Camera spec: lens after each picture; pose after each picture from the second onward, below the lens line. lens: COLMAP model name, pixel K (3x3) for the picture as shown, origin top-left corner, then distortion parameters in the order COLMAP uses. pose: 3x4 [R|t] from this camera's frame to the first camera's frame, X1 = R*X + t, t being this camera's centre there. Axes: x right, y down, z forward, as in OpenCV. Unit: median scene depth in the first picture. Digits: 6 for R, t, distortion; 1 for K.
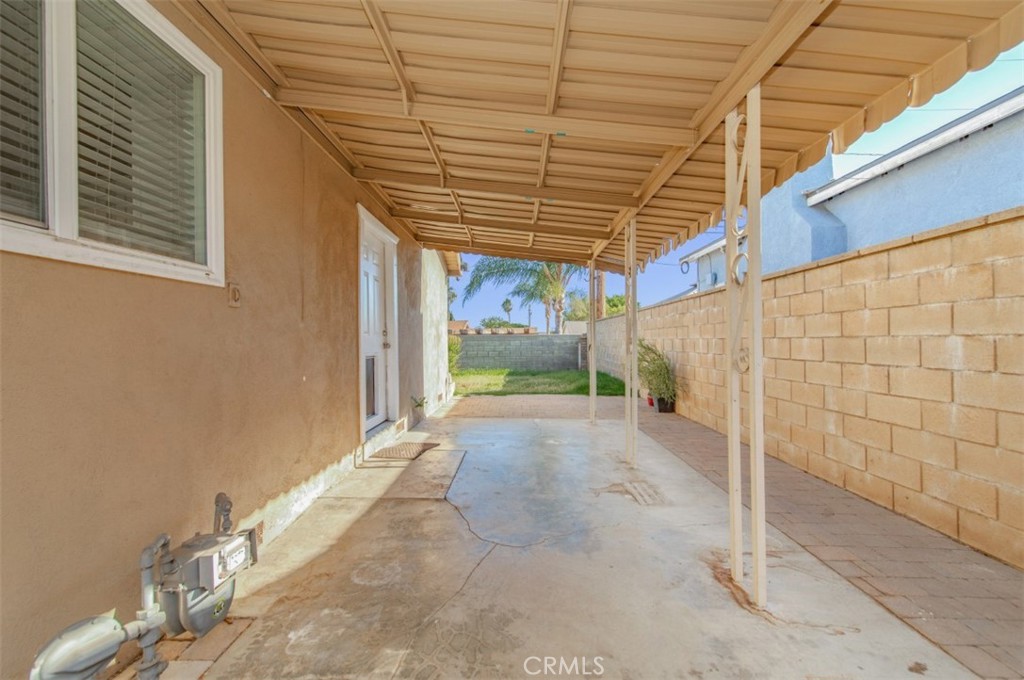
lens RADIAL K [[403.1, 0, 512.2], [0, 403.1, 343.9], [0, 0, 1]] dist [0.013189, -0.002577]
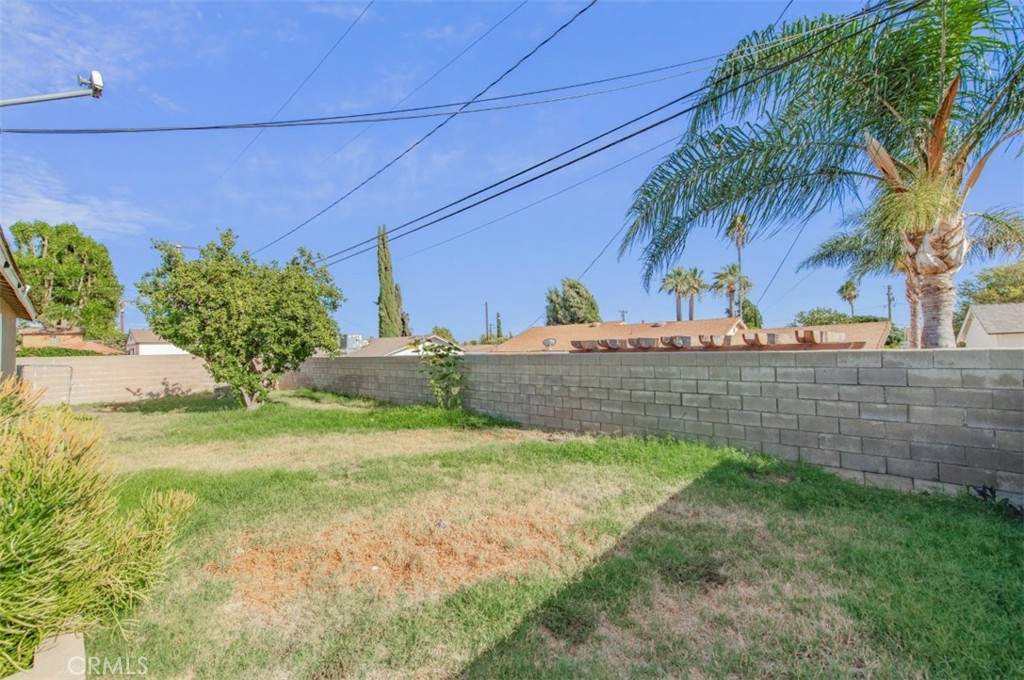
lens RADIAL K [[403.1, 0, 506.2], [0, 403.1, 340.8], [0, 0, 1]] dist [0.013189, -0.002577]
pose [[0.747549, -0.014781, -0.664042, 0.079239], [0.007422, 0.999876, -0.013901, -0.028410], [0.664165, 0.005463, 0.747566, 0.570374]]
